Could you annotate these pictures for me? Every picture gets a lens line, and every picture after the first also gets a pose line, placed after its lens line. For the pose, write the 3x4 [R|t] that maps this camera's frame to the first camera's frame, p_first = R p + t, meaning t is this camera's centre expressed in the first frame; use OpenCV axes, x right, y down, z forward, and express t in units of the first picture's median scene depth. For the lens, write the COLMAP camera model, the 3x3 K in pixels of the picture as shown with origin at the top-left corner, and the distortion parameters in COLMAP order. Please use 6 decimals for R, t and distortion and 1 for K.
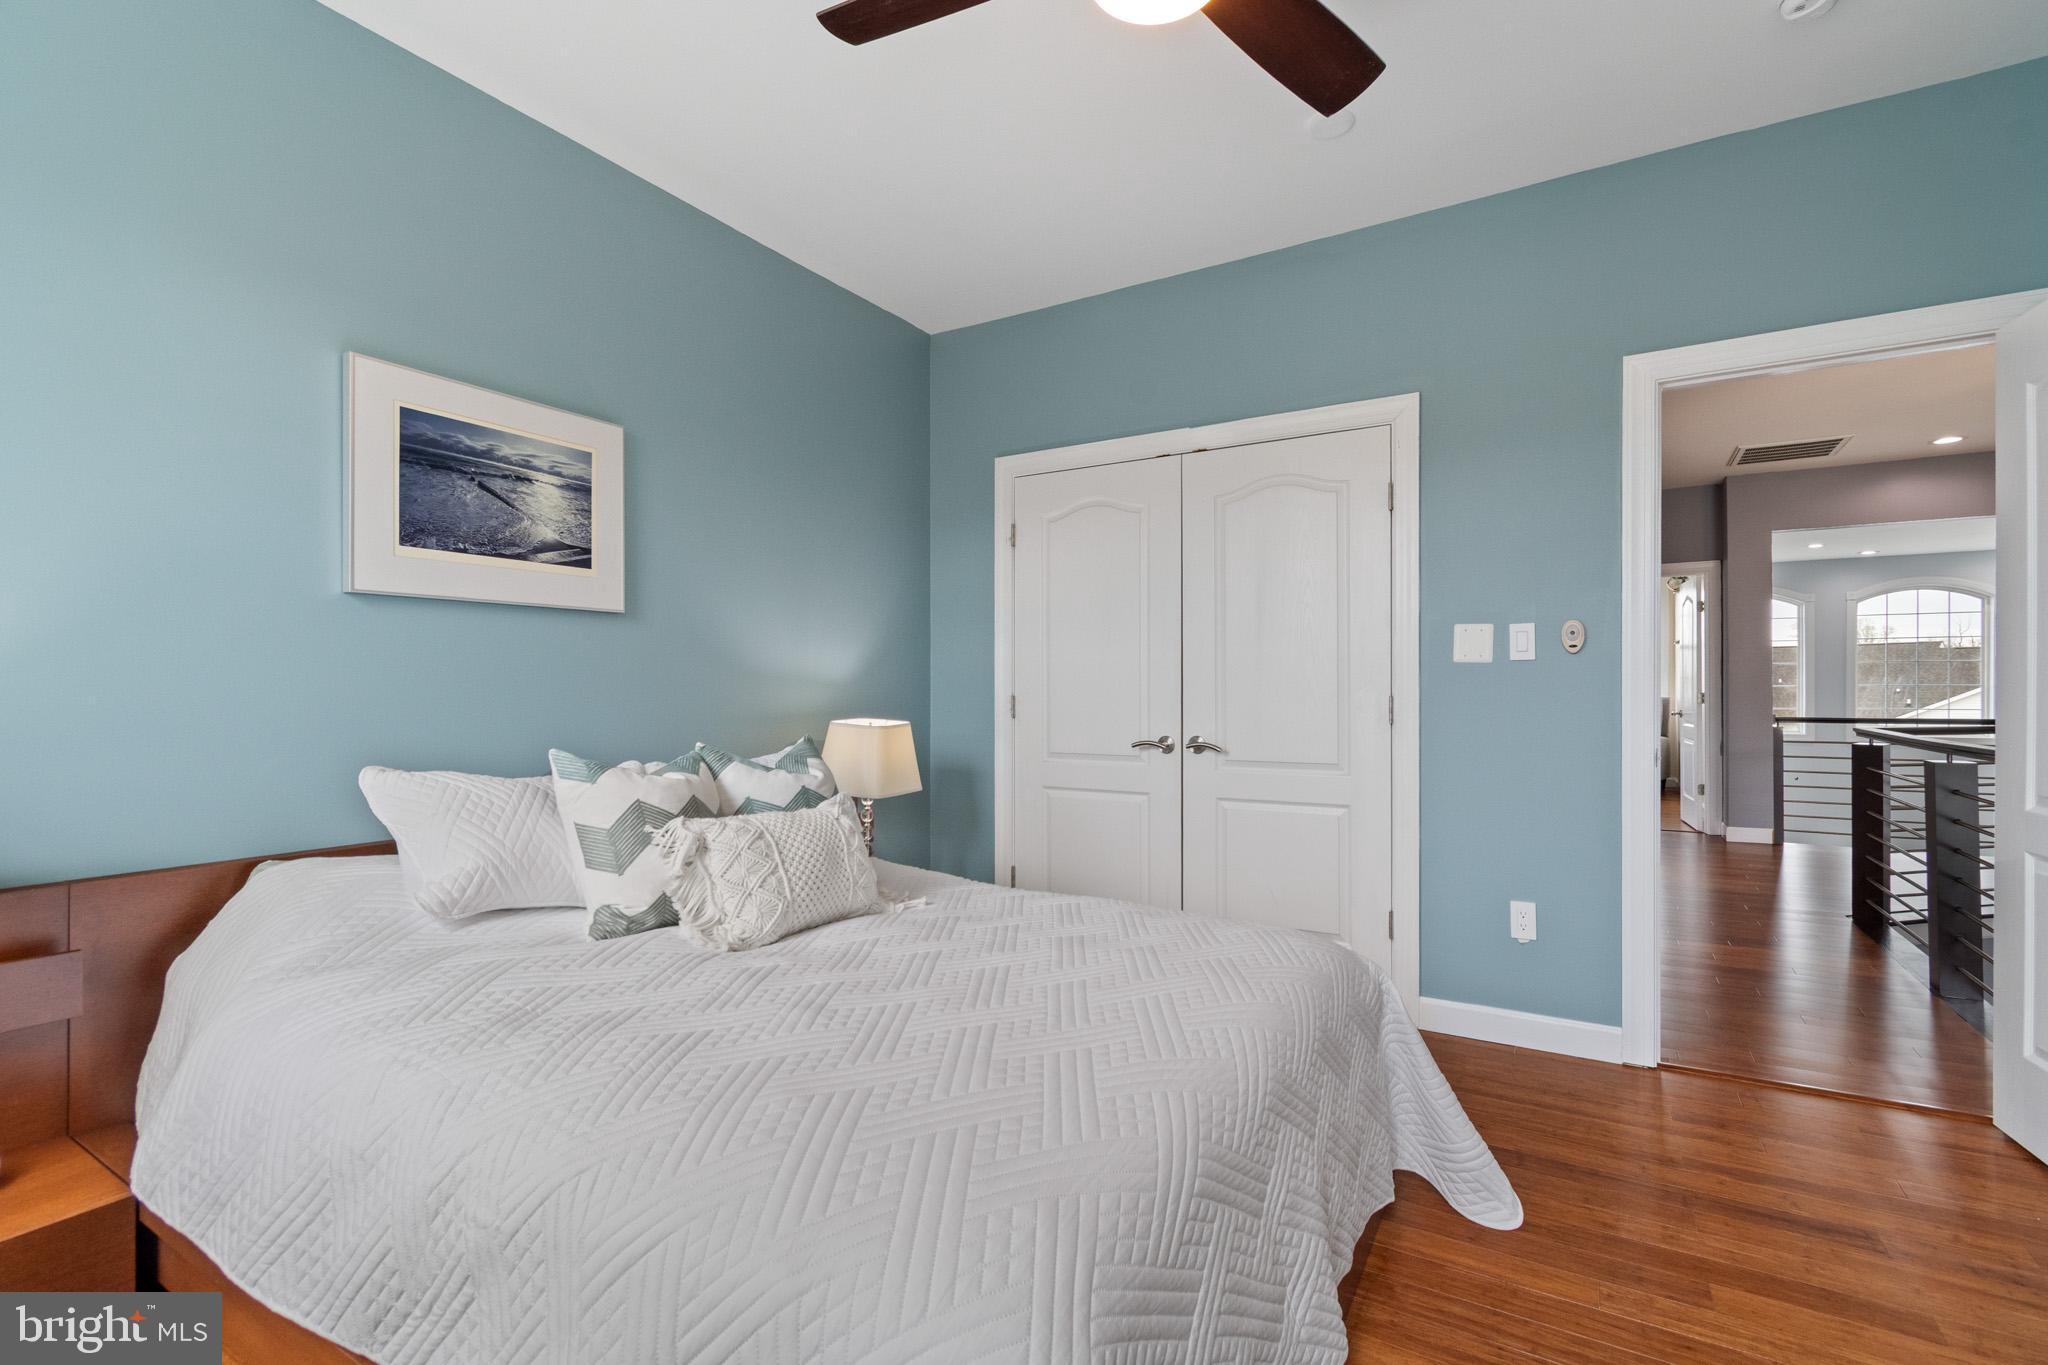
lens RADIAL K [[909.5, 0, 1027.7], [0, 909.5, 691.0], [0, 0, 1]] dist [0.007001, -0.000794]
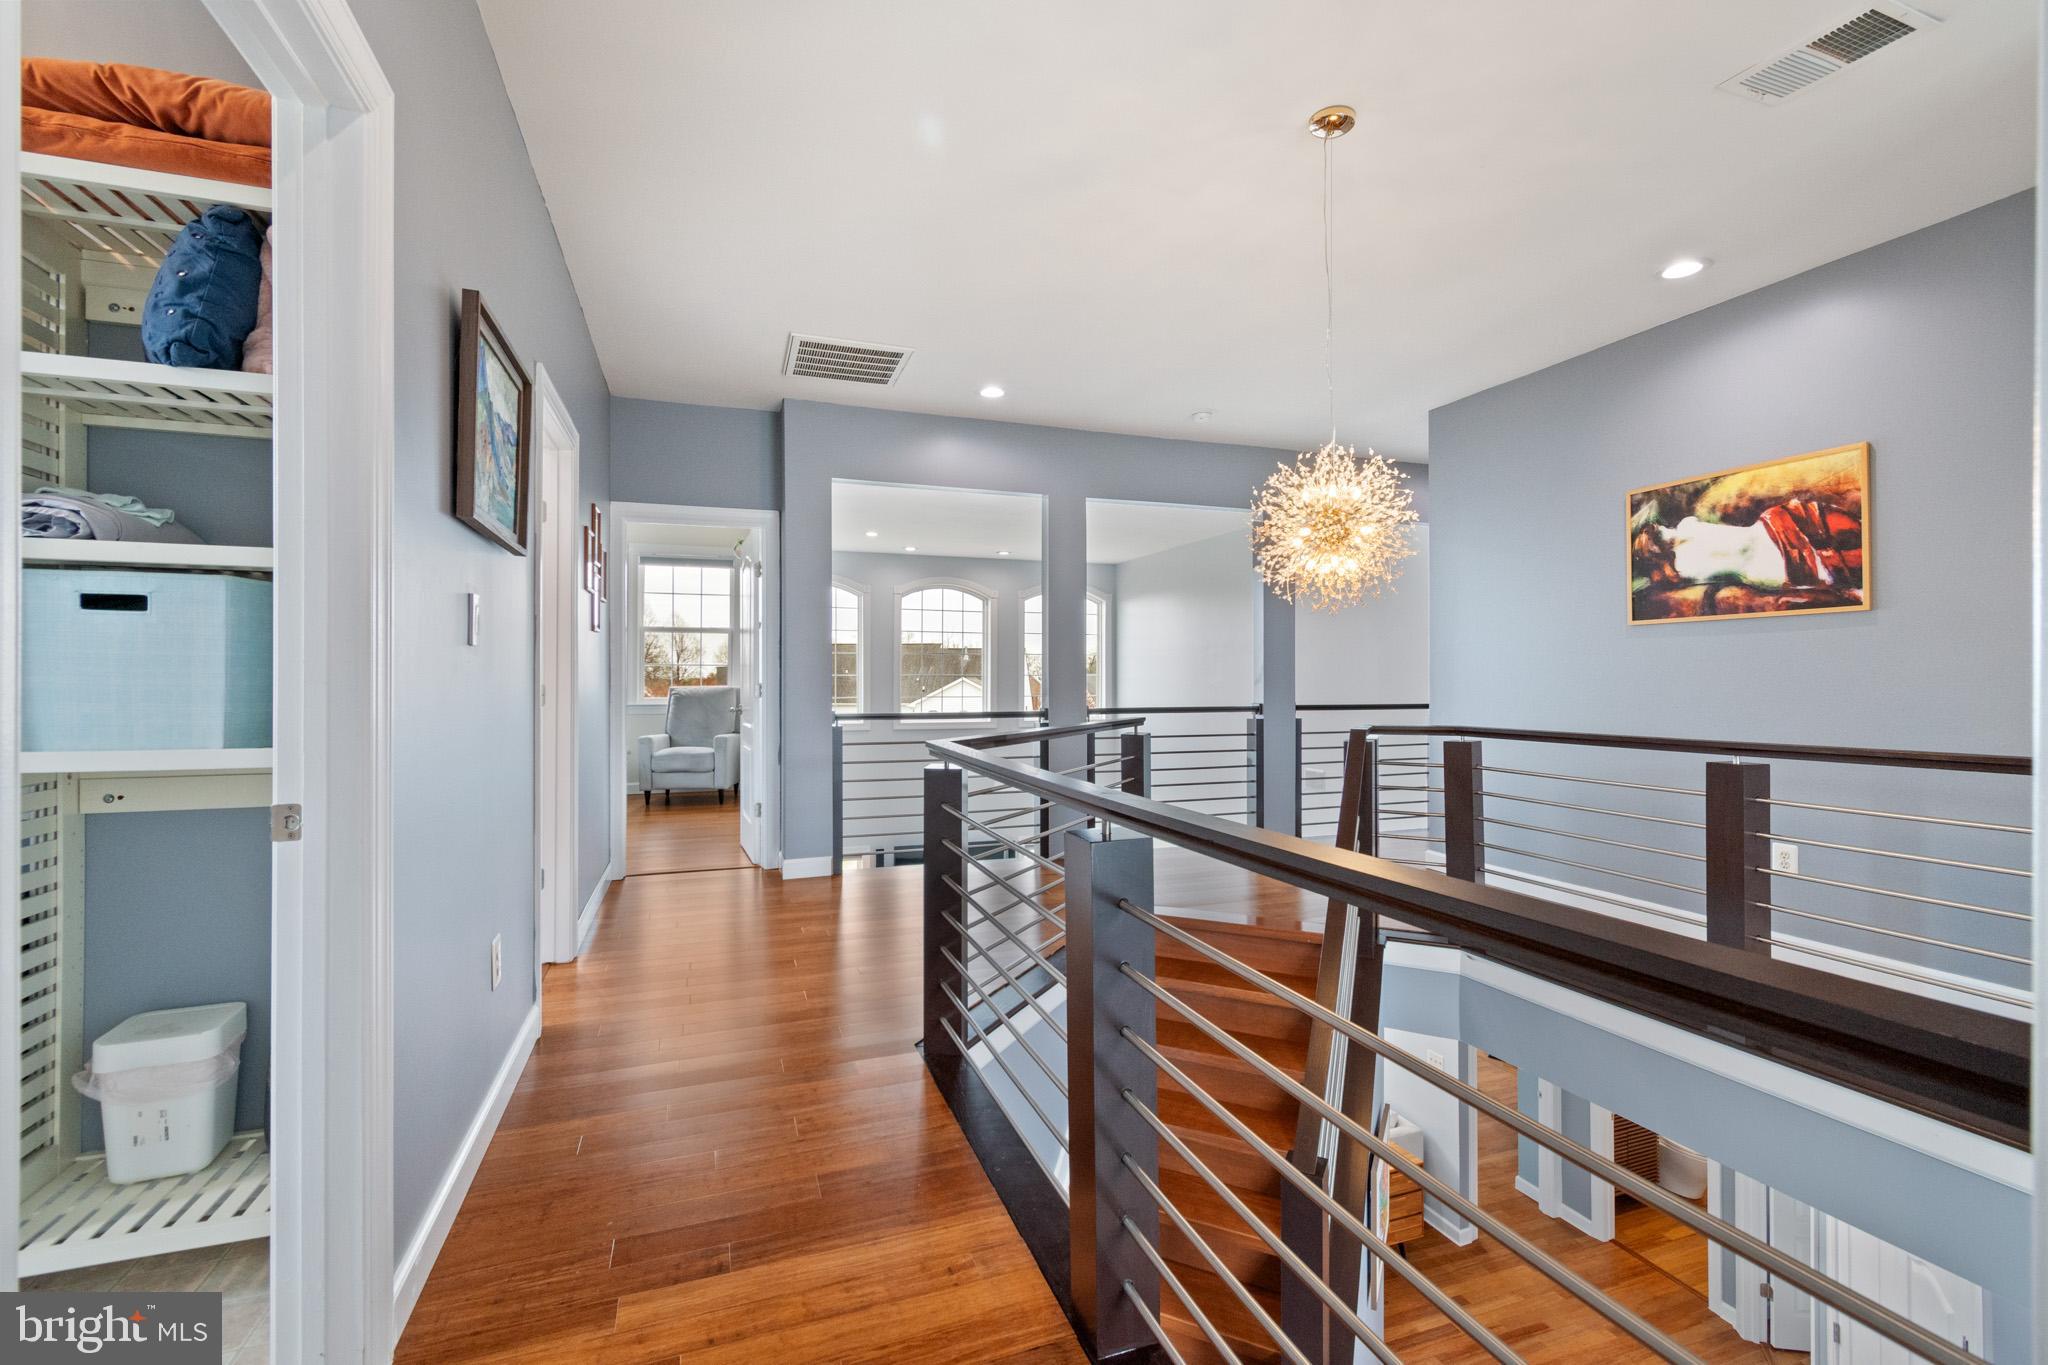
lens RADIAL K [[909.5, 0, 1031.7], [0, 909.5, 677.6], [0, 0, 1]] dist [0.007001, -0.000794]
pose [[0.625372, 0.008055, 0.780285, 0.233644], [-0.003496, 0.999966, -0.007521, -0.000590], [-0.780319, 0.001975, 0.625379, 0.281005]]
